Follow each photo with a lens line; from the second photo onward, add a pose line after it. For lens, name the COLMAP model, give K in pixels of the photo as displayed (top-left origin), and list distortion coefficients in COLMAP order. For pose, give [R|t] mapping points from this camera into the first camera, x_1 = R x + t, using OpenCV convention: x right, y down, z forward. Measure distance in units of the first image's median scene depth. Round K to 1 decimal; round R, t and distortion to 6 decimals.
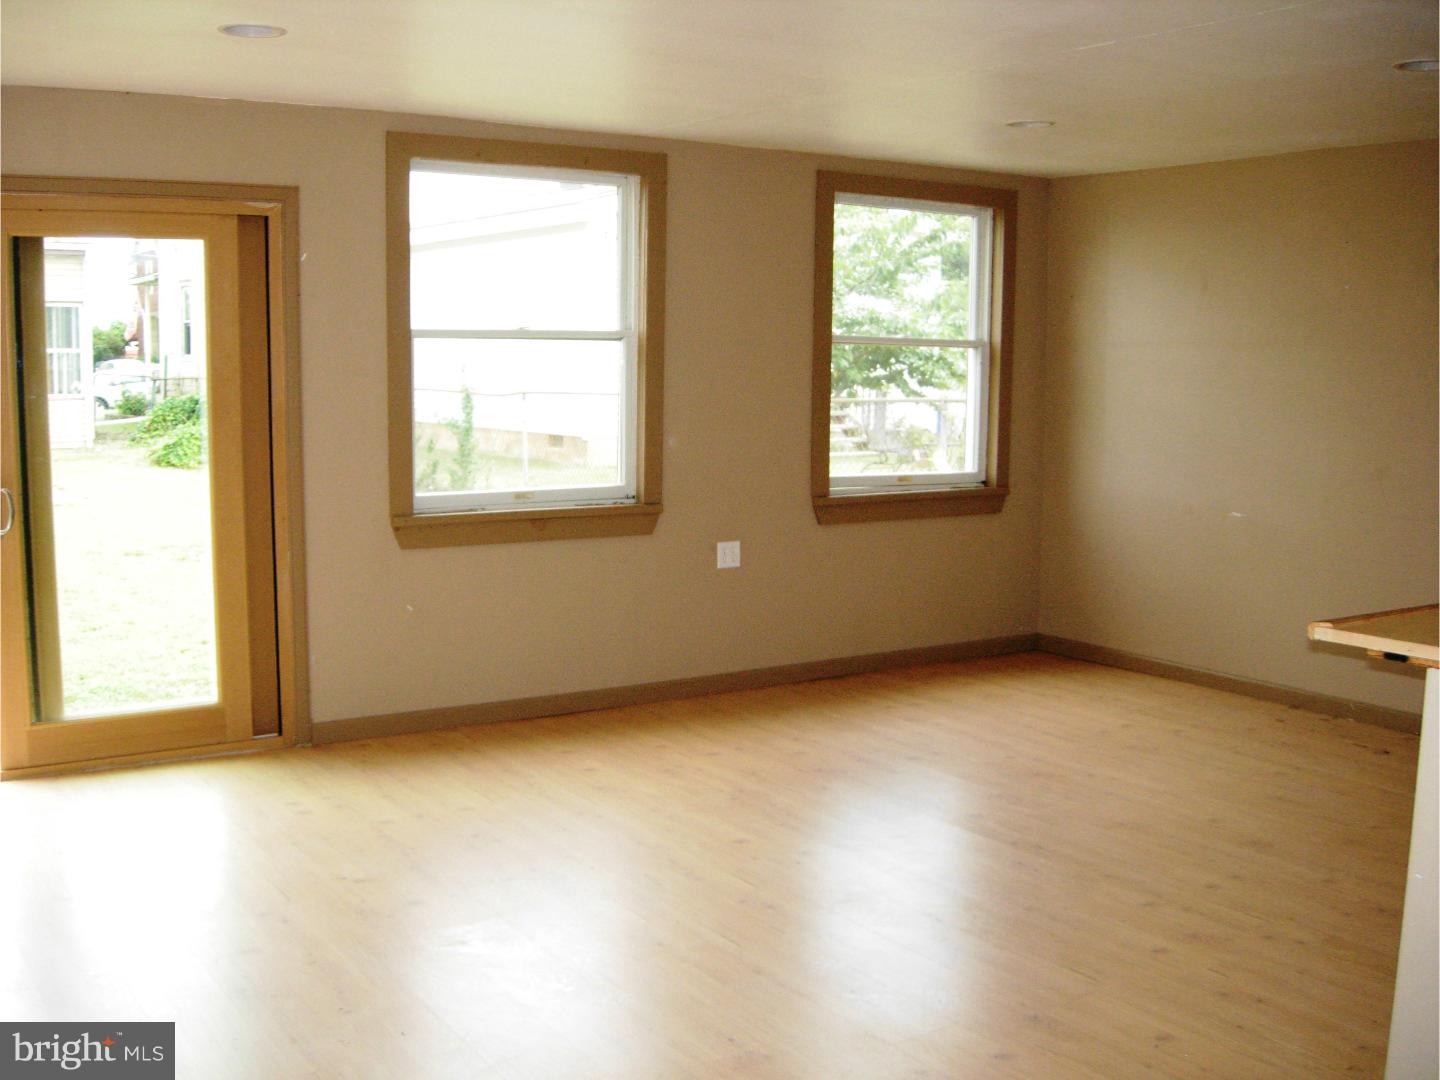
lens RADIAL K [[1549.7, 0, 719.3], [0, 1549.7, 541.0], [0, 0, 1]] dist [-0.120609, 0.000000]
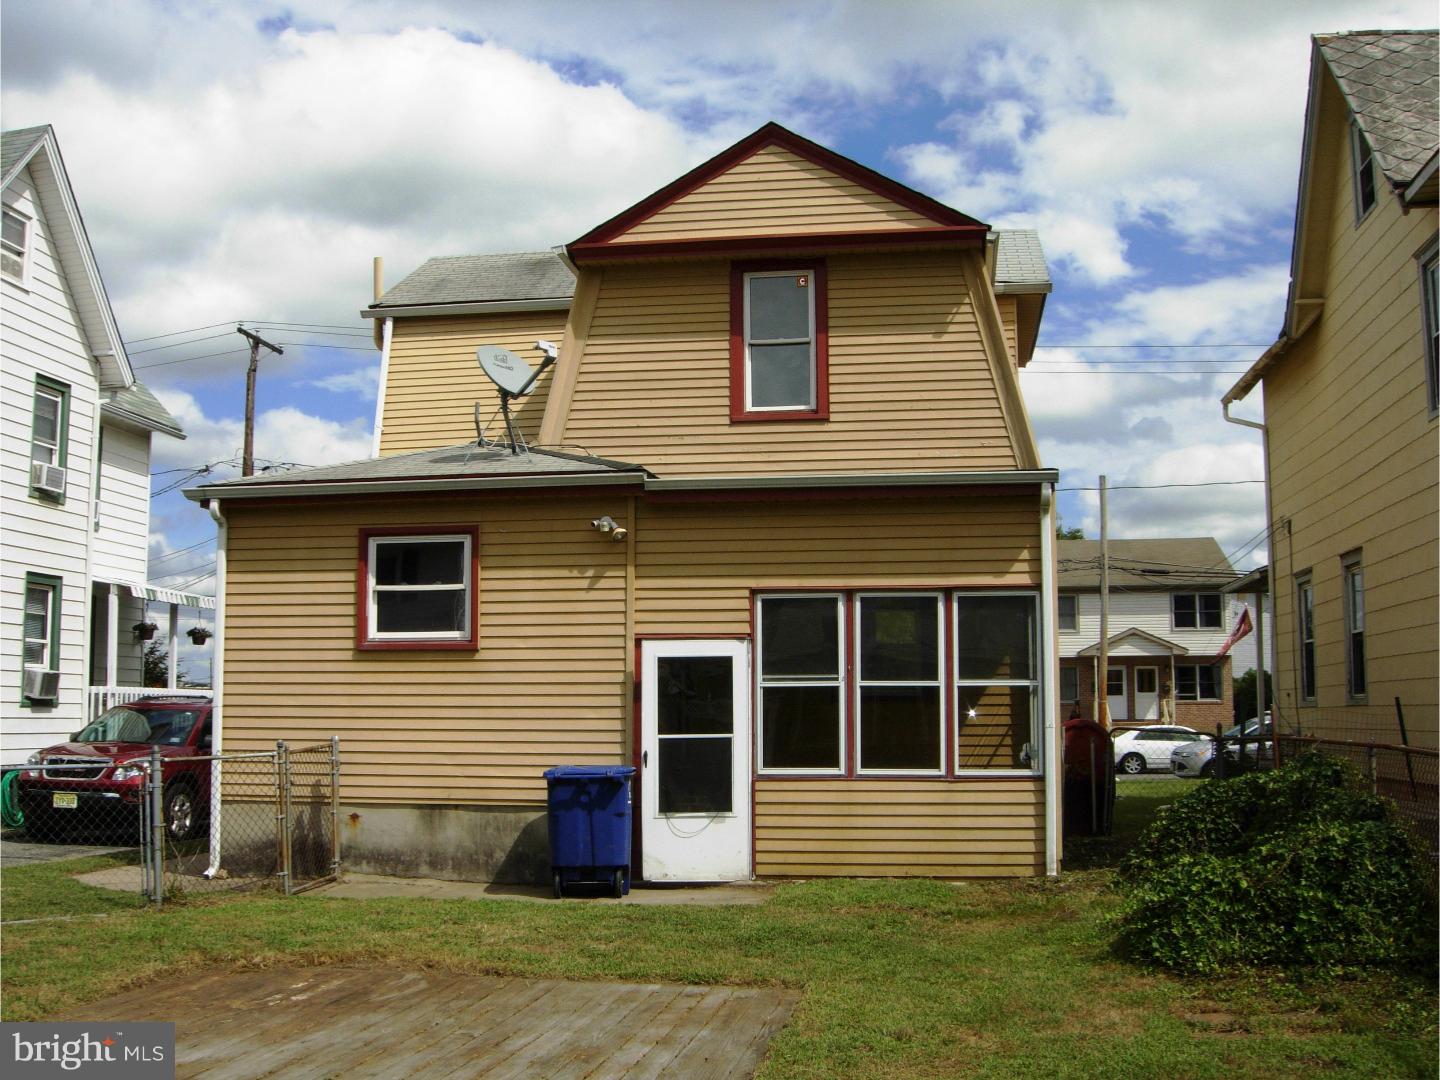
lens RADIAL K [[1549.7, 0, 719.6], [0, 1549.7, 541.5], [0, 0, 1]] dist [-0.120609, 0.000000]
pose [[0.728598, -0.083854, -0.679789, -0.151706], [-0.076577, 0.976283, -0.202502, -0.060641], [0.680647, 0.199599, 0.704897, 0.569063]]
